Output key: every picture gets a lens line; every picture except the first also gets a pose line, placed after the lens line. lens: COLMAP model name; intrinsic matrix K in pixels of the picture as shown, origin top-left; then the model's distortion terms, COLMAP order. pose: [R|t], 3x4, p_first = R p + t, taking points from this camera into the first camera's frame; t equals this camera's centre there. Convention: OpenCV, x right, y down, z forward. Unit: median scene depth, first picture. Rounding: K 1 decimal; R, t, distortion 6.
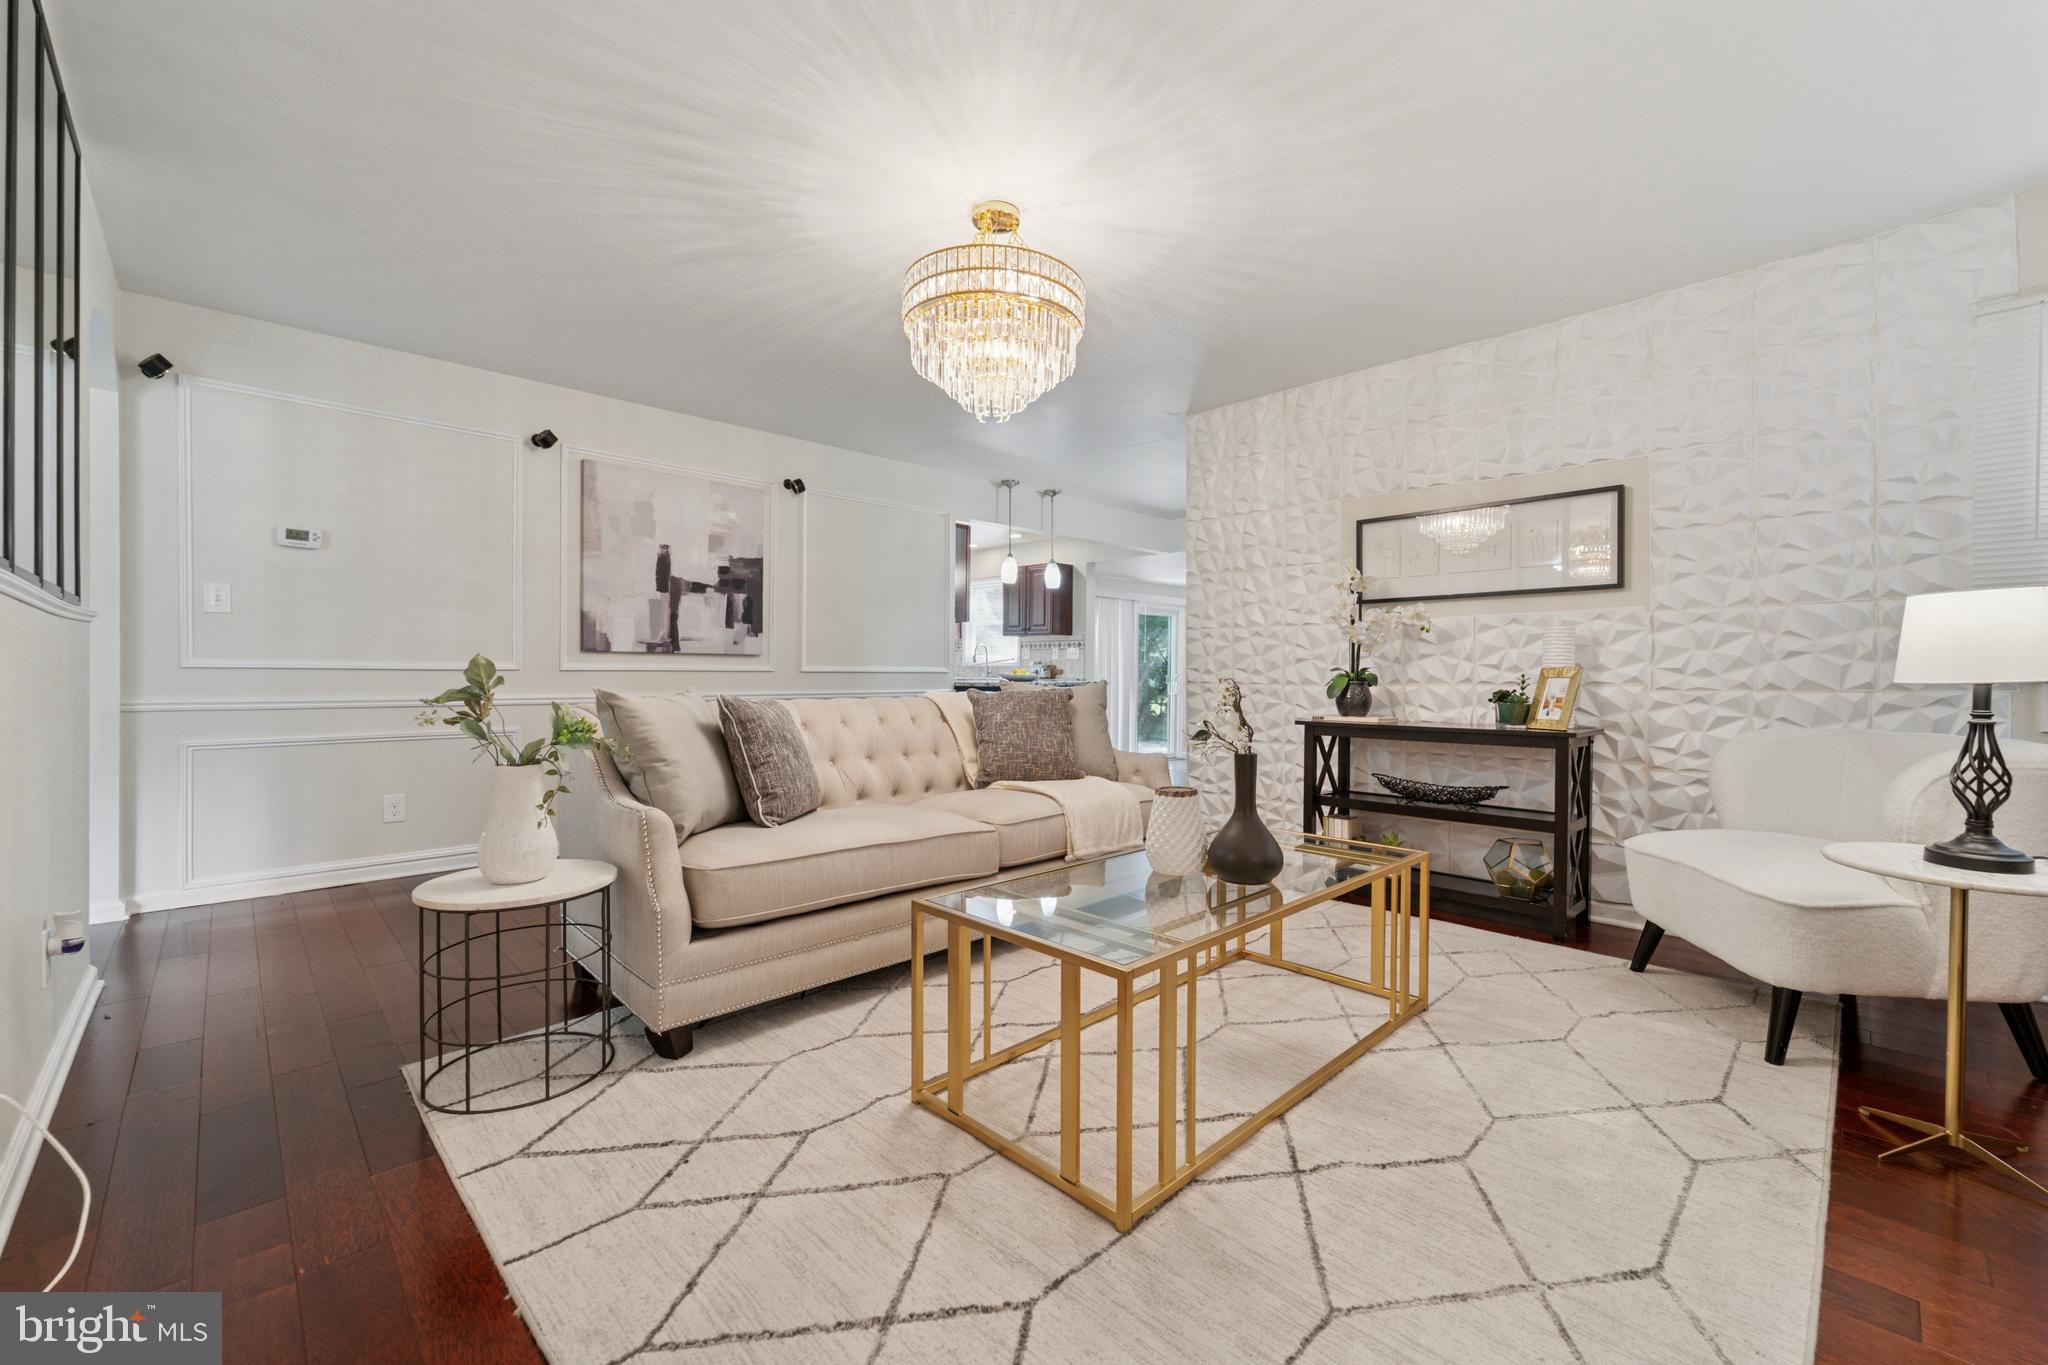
lens RADIAL K [[834.0, 0, 1026.1], [0, 834.0, 684.3], [0, 0, 1]] dist [-0.008915, -0.001057]
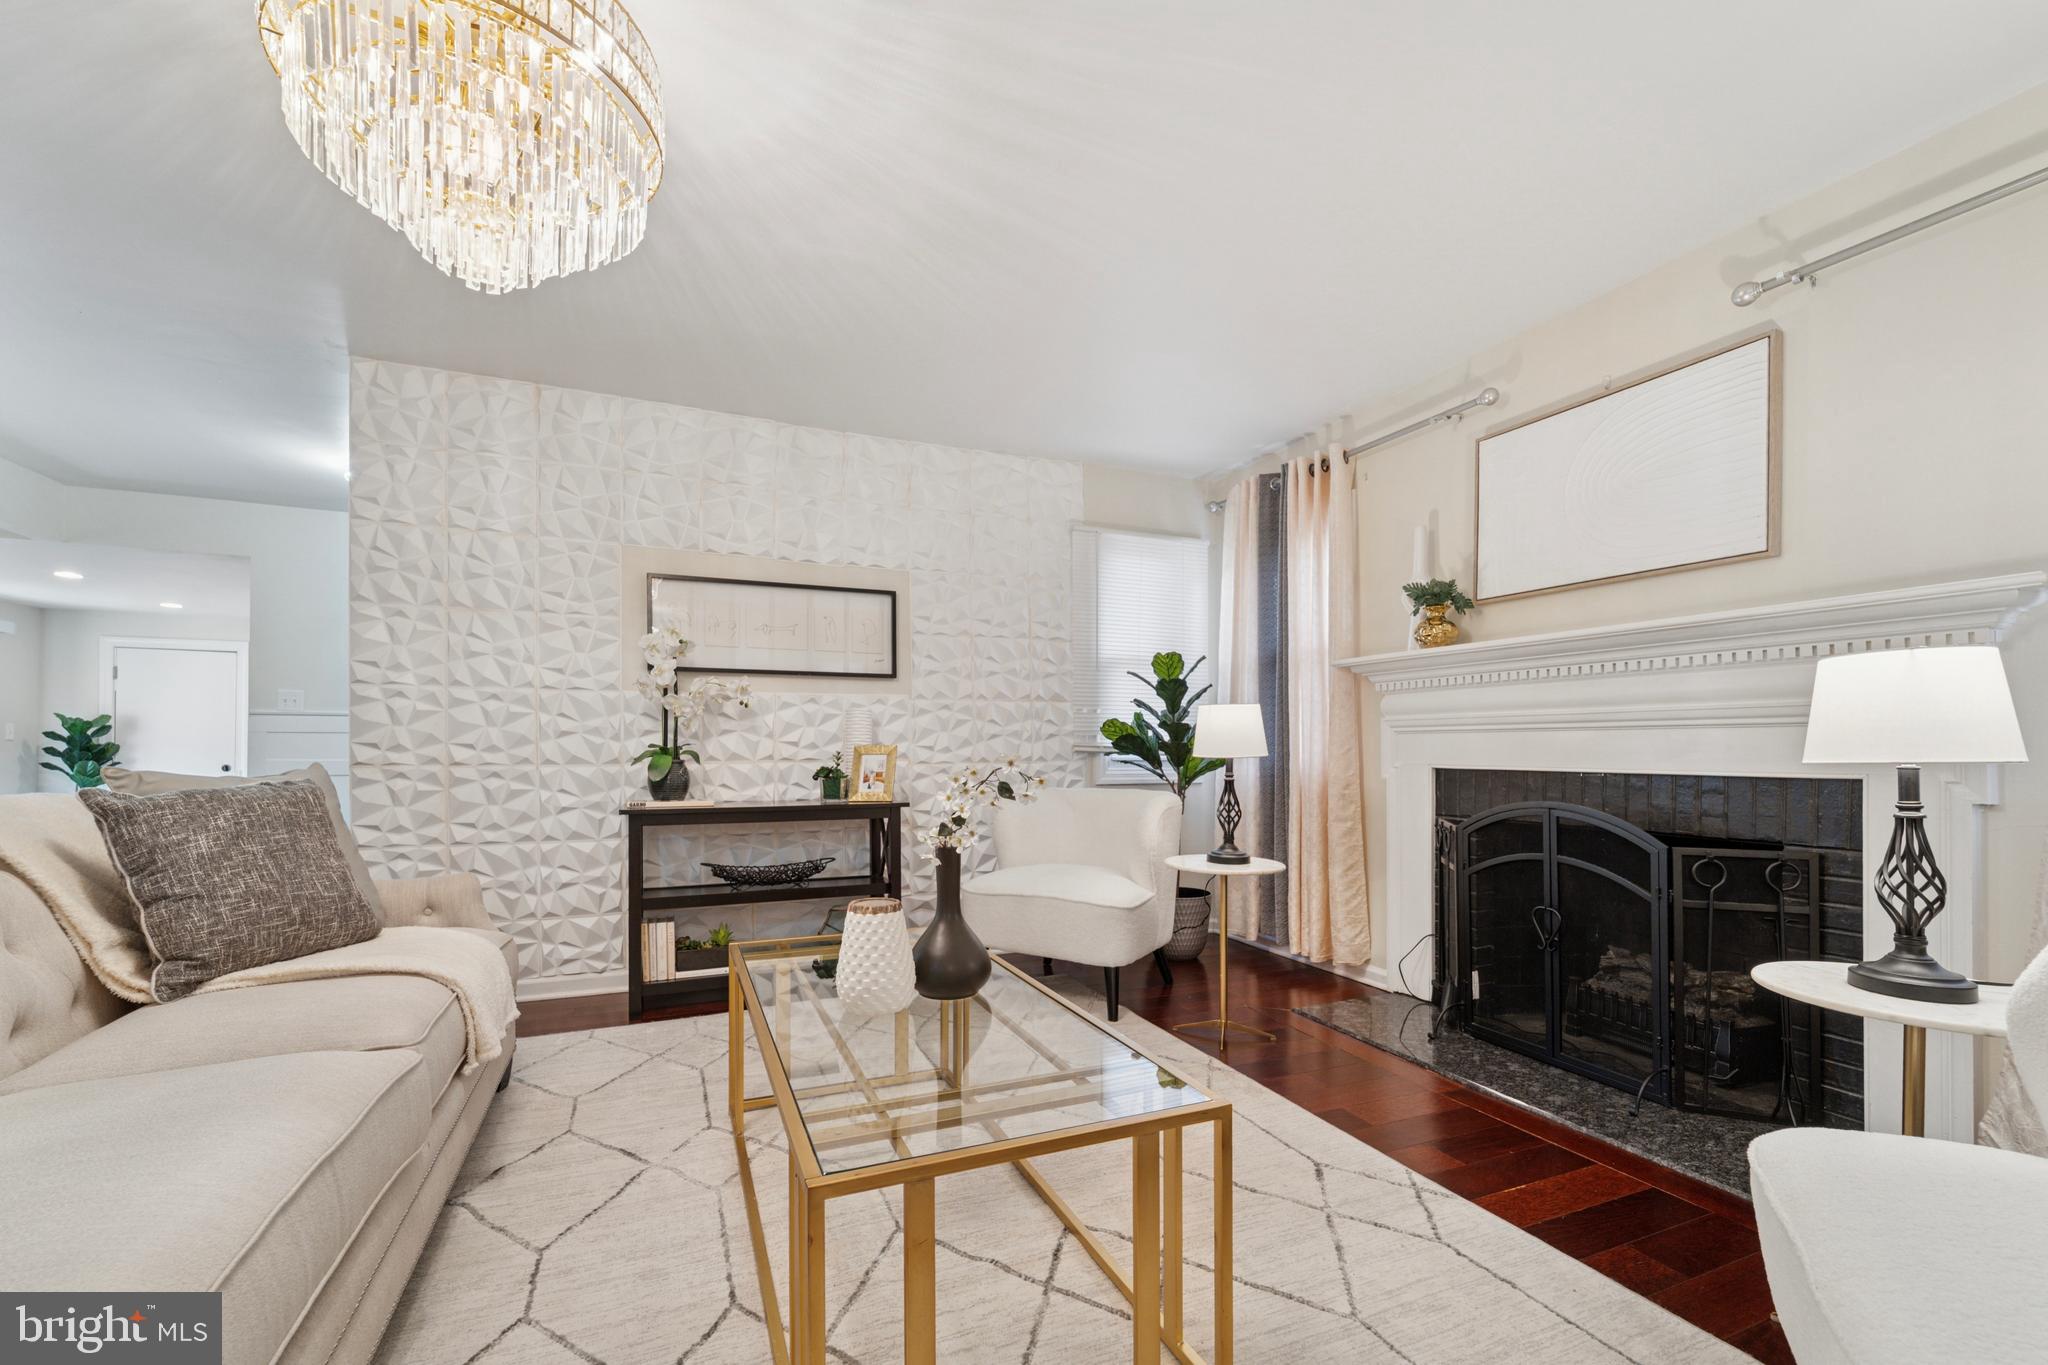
lens RADIAL K [[858.9, 0, 1001.1], [0, 858.9, 741.0], [0, 0, 1]] dist [-0.000963, 0.000089]
pose [[0.345911, 0.008409, 0.938230, -0.329249], [0.011442, 0.999848, -0.013180, -0.007373], [-0.938198, 0.015294, 0.345762, 0.378850]]
